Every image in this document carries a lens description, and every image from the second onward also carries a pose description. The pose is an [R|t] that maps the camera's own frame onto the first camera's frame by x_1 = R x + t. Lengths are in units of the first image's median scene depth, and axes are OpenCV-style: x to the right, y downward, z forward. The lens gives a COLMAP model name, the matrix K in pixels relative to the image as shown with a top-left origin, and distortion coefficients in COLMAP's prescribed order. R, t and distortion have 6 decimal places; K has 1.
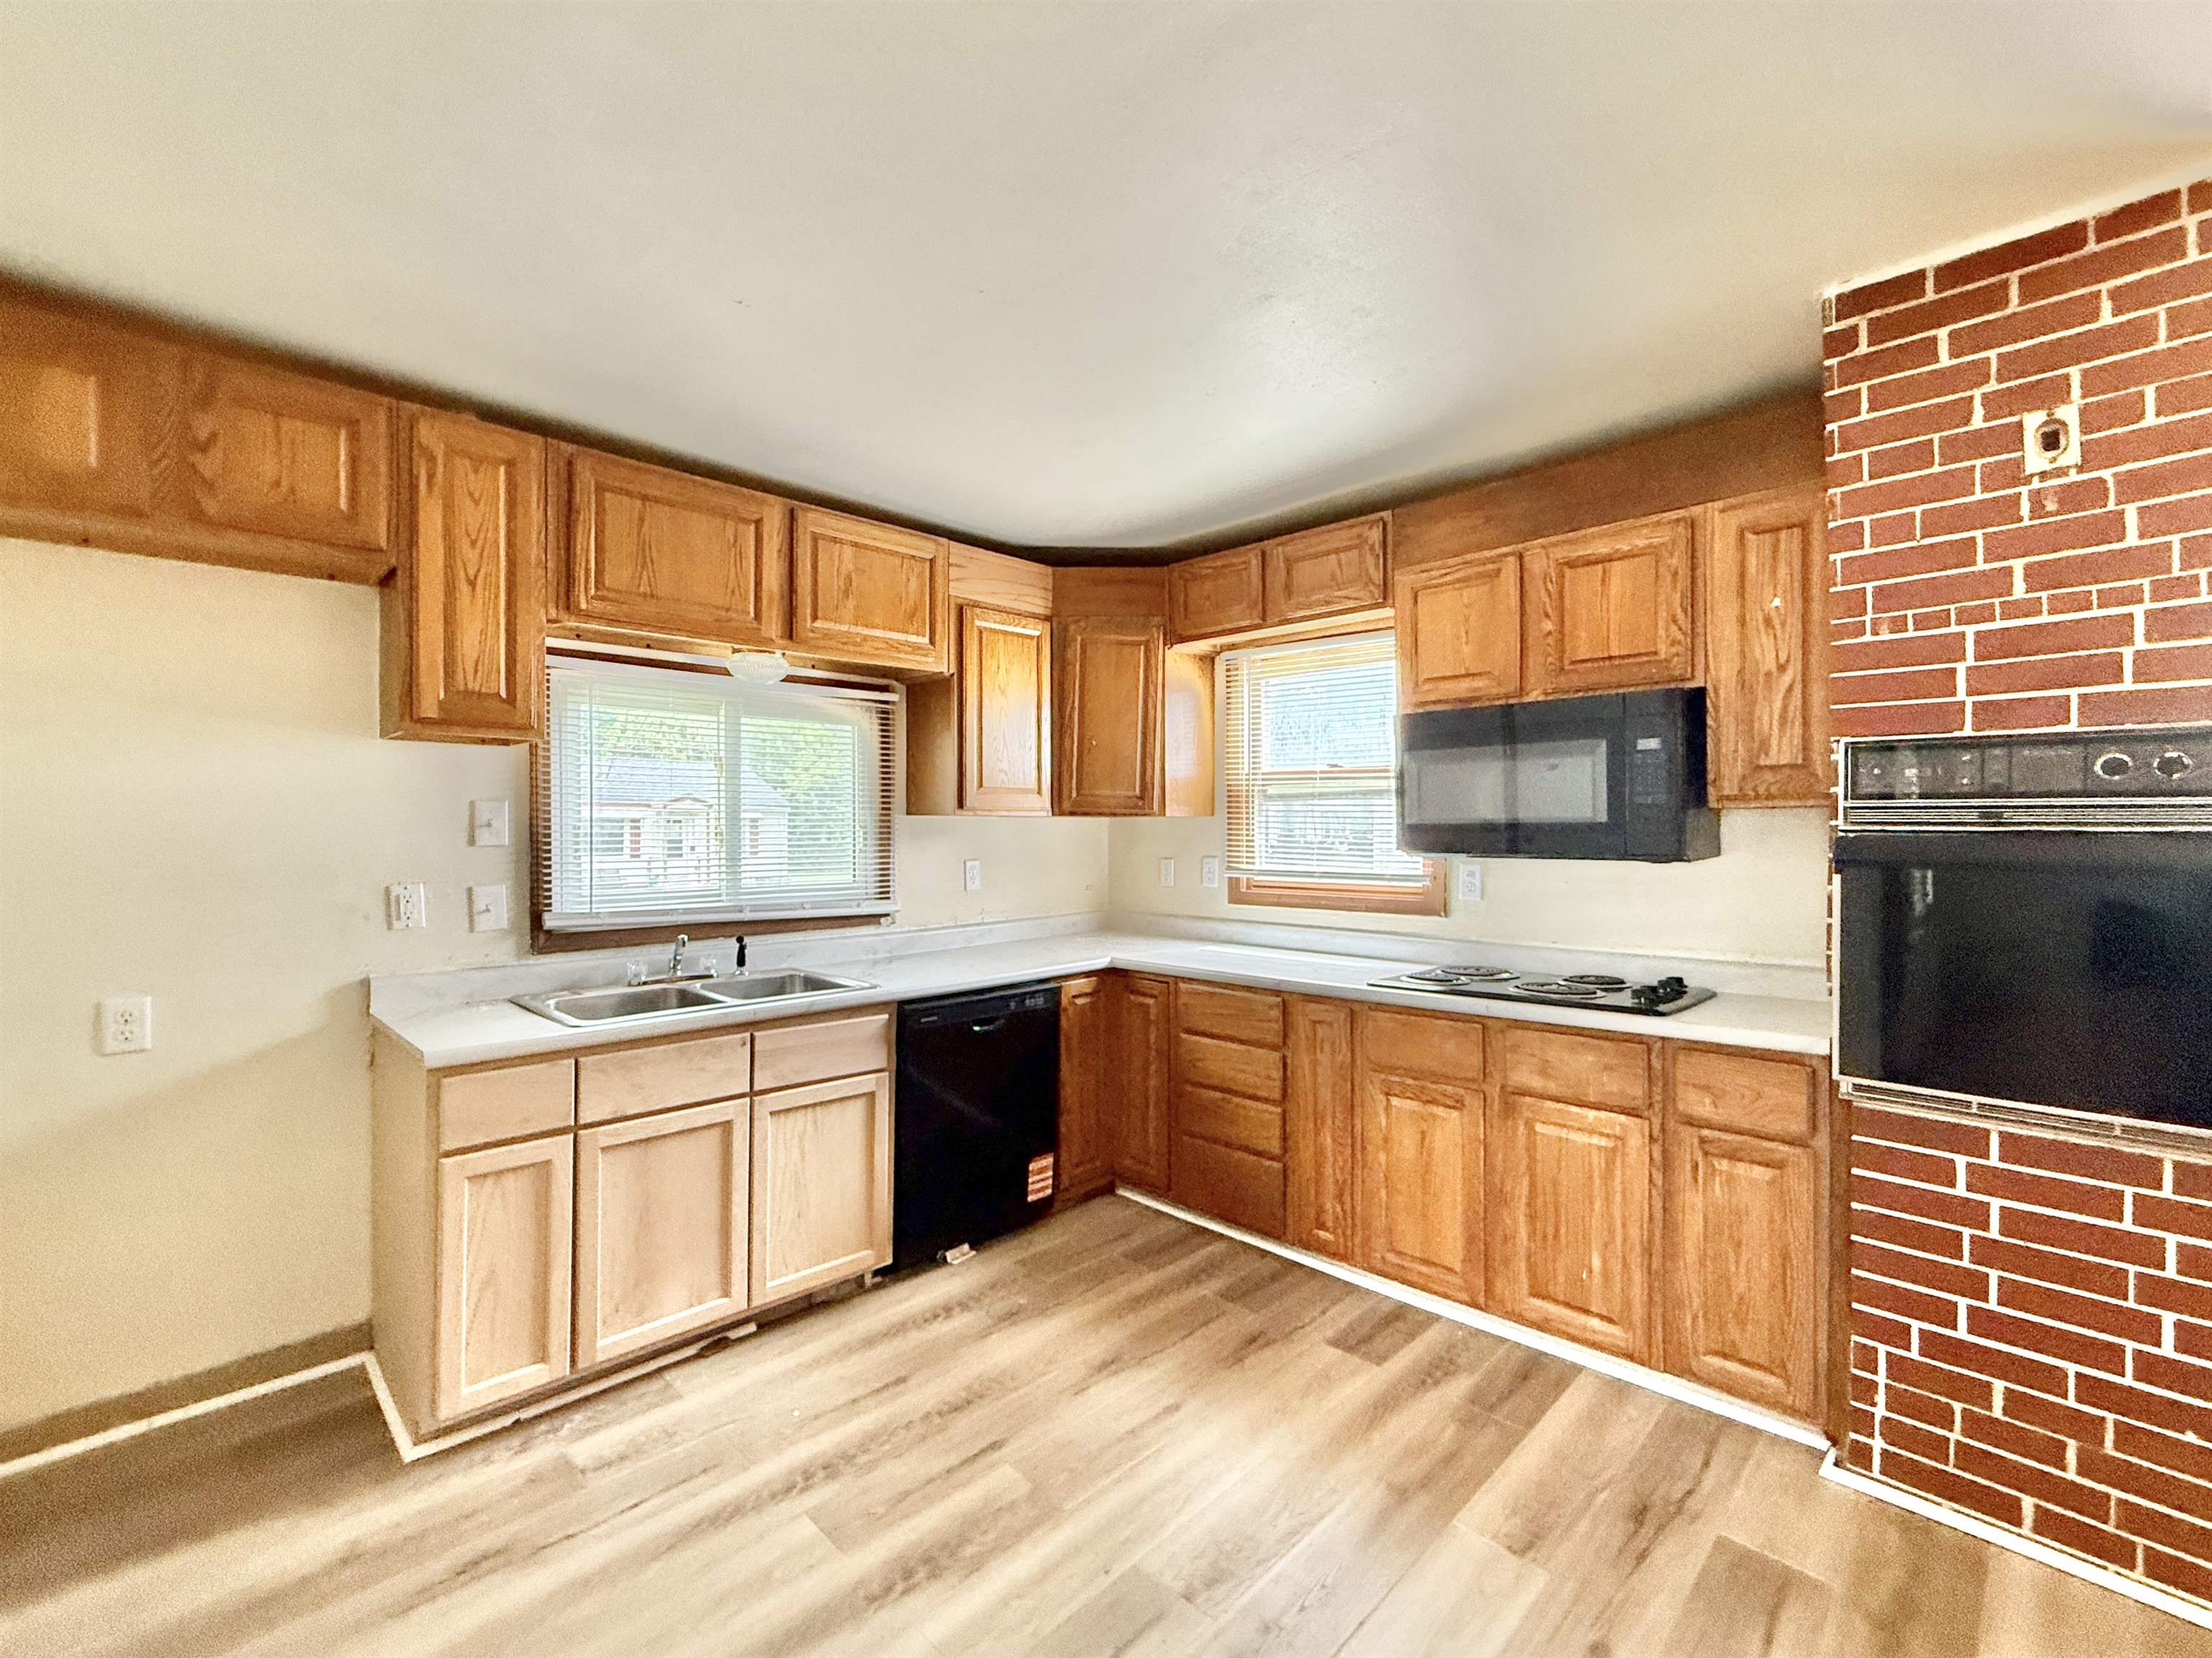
lens RADIAL K [[954.9, 0, 1090.3], [0, 954.9, 831.6], [0, 0, 1]] dist [0.000046, 0.000472]
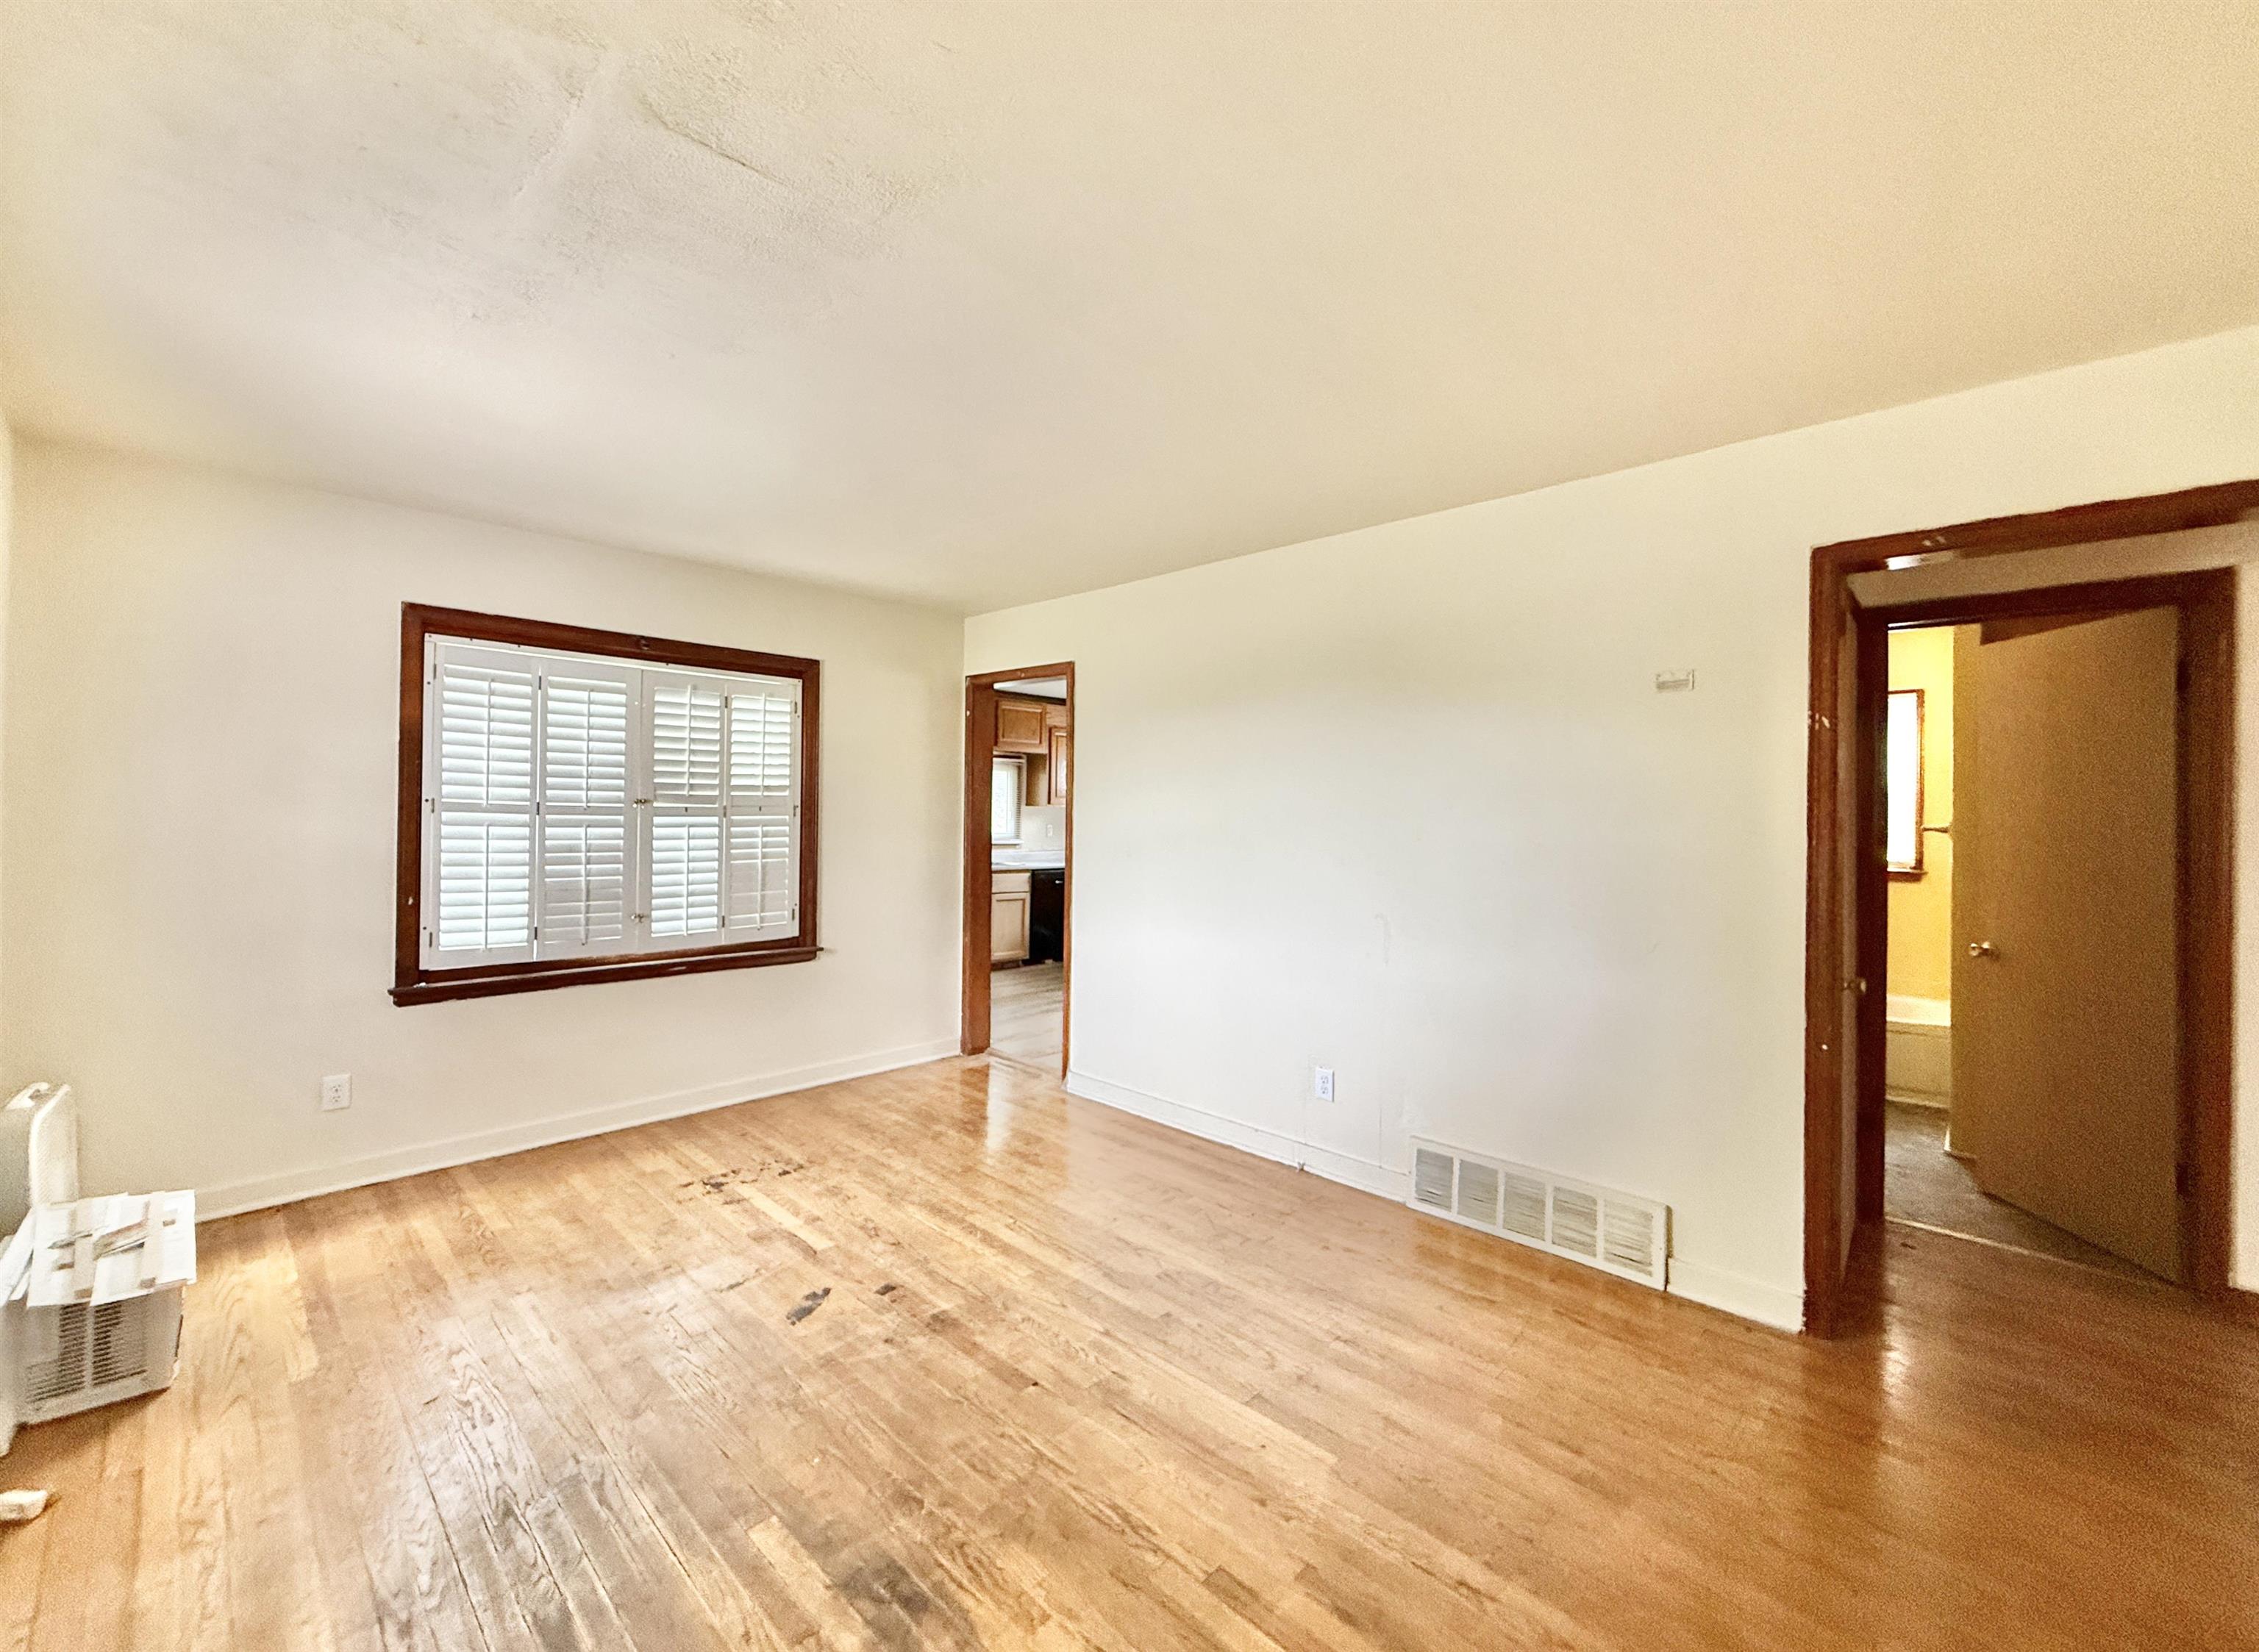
lens RADIAL K [[917.0, 0, 1120.1], [0, 917.0, 794.9], [0, 0, 1]] dist [-0.000804, -0.000008]
pose [[0.999530, 0.017916, 0.024896, -0.004695], [-0.017374, 0.999611, -0.021808, 0.002703], [-0.025277, 0.021366, 0.999452, -2.086904]]
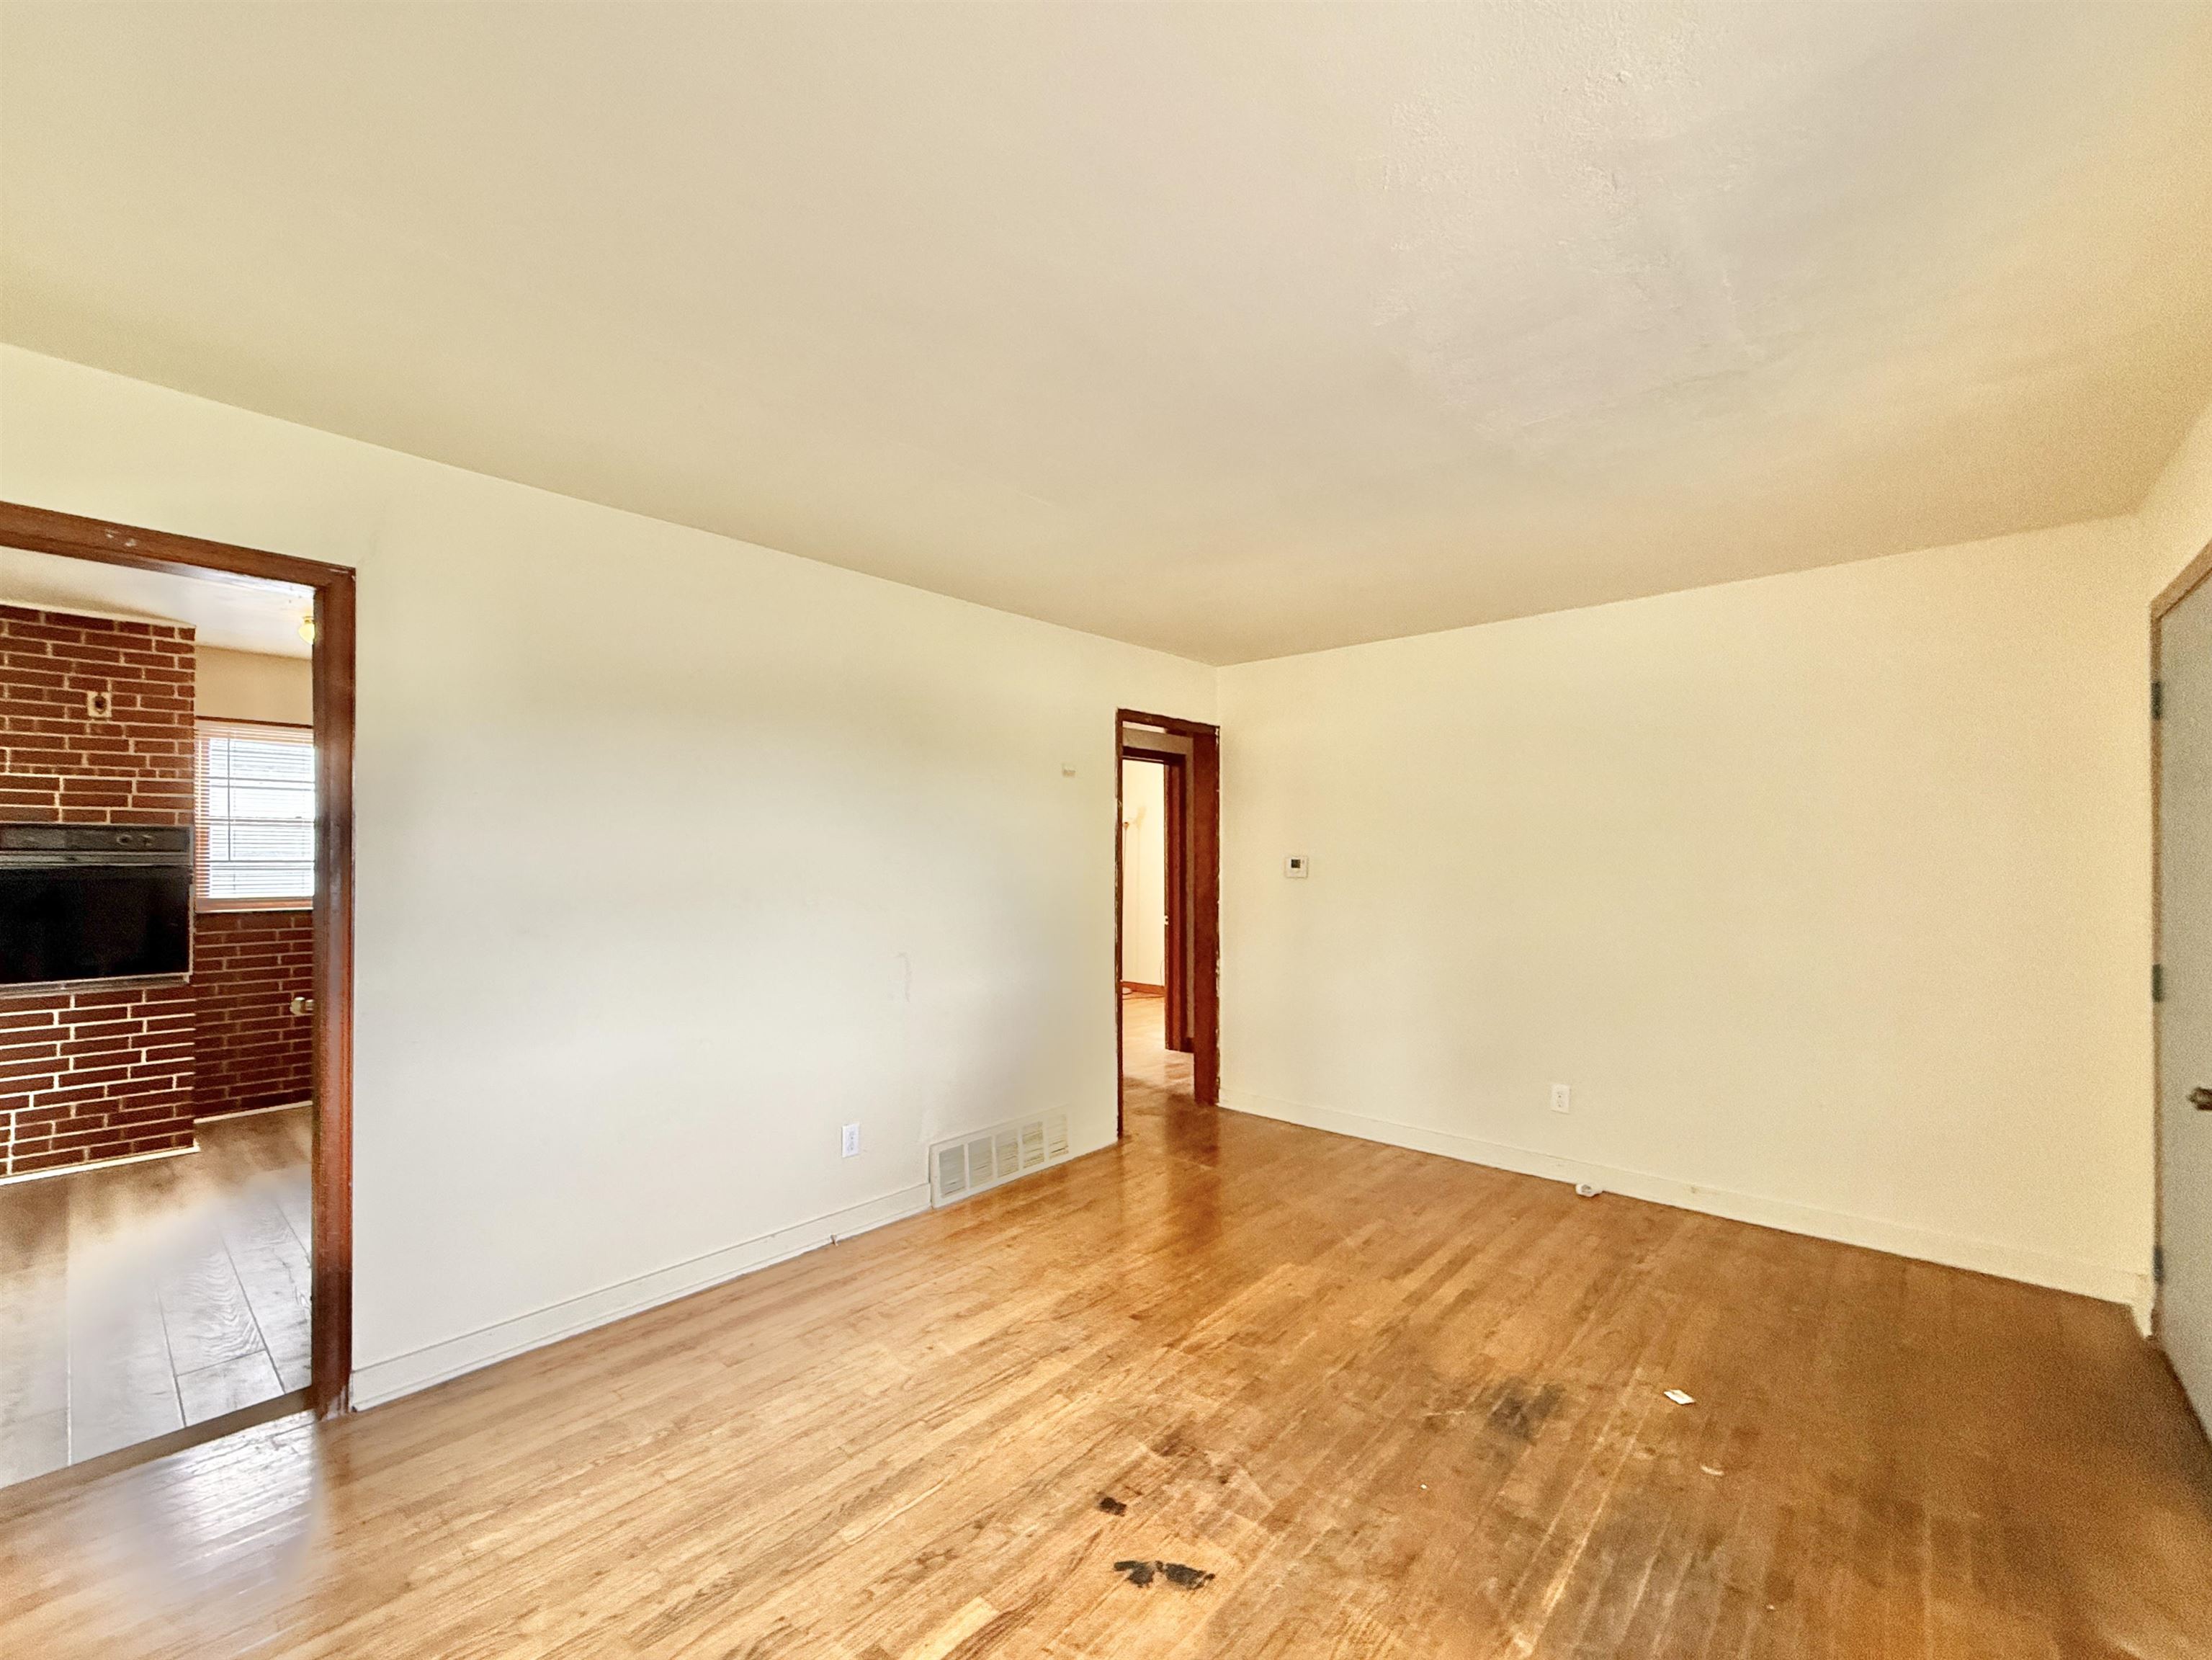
lens RADIAL K [[912.8, 0, 1101.5], [0, 912.8, 850.2], [0, 0, 1]] dist [0.000580, -0.000430]
pose [[-0.067100, 0.009279, 0.997703, -1.022814], [0.004376, 0.999950, -0.009006, -0.005075], [-0.997737, 0.003762, -0.067137, -0.959014]]
